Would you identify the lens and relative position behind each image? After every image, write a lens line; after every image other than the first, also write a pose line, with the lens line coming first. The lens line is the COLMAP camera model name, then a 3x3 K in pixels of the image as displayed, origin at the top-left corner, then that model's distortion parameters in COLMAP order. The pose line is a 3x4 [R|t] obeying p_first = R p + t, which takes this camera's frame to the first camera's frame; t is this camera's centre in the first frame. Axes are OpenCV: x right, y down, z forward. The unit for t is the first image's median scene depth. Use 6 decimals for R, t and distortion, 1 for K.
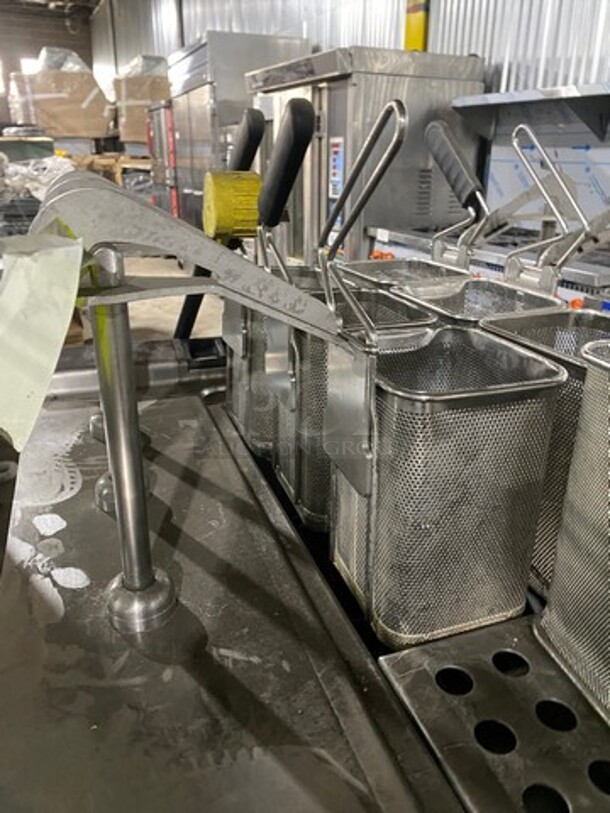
lens RADIAL K [[620.9, 0, 308.2], [0, 620.9, 397.3], [0, 0, 1]] dist [0.011046, 0.006104]
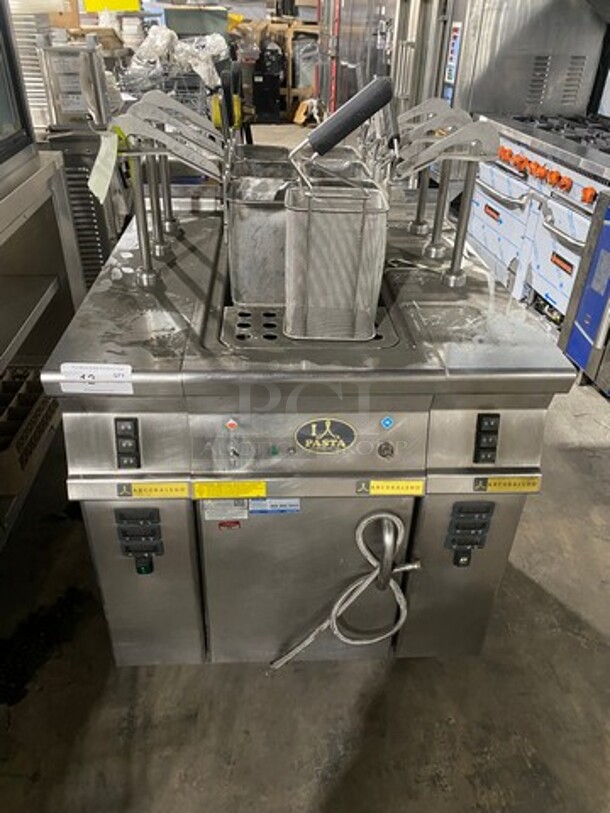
lens RADIAL K [[607.1, 0, 293.5], [0, 607.1, 396.1], [0, 0, 1]] dist [0.022258, -0.002744]
pose [[0.955234, 0.171401, -0.241142, 0.149526], [-0.122925, 0.971334, 0.203469, 0.031287], [0.269105, -0.164718, 0.948921, -0.198374]]
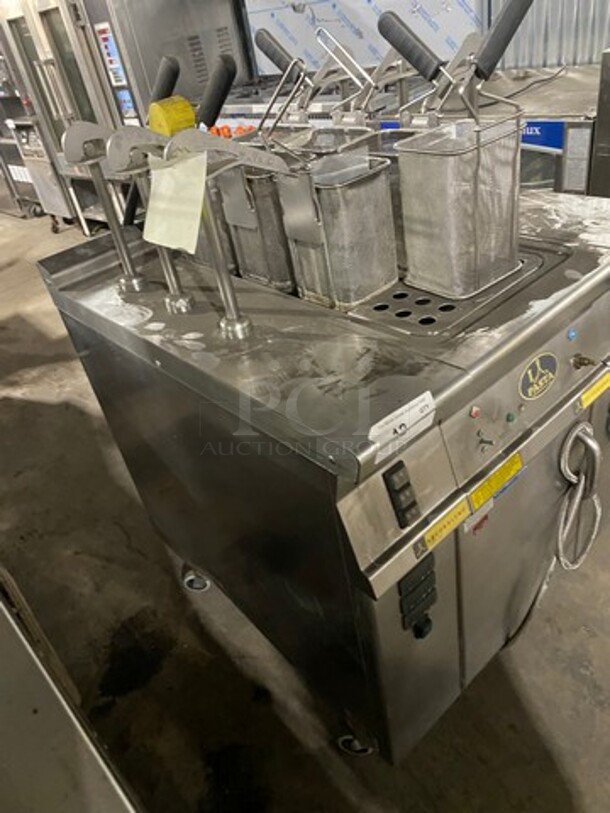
lens RADIAL K [[621.7, 0, 295.8], [0, 621.7, 406.1], [0, 0, 1]] dist [0.001358, -0.003531]
pose [[0.917149, -0.344926, 0.199659, -0.085804], [0.297657, 0.925963, 0.232363, 0.021371], [-0.265025, -0.153682, 0.951916, -0.156072]]
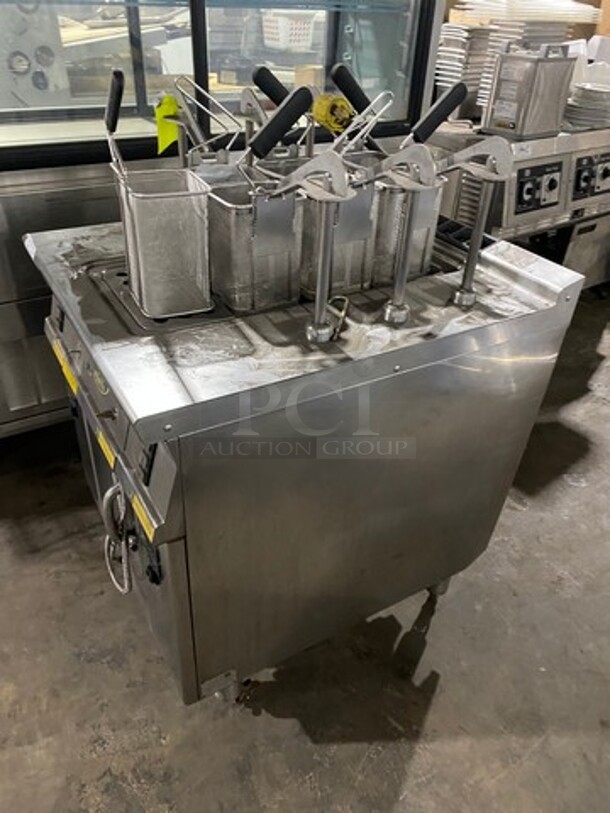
lens RADIAL K [[620.9, 0, 308.2], [0, 620.9, 397.3], [0, 0, 1]] dist [0.011046, 0.006104]
pose [[0.189465, 0.548620, -0.814321, 0.437047], [-0.398068, 0.801048, 0.447061, -0.095786], [0.897577, 0.239453, 0.370159, 0.084443]]
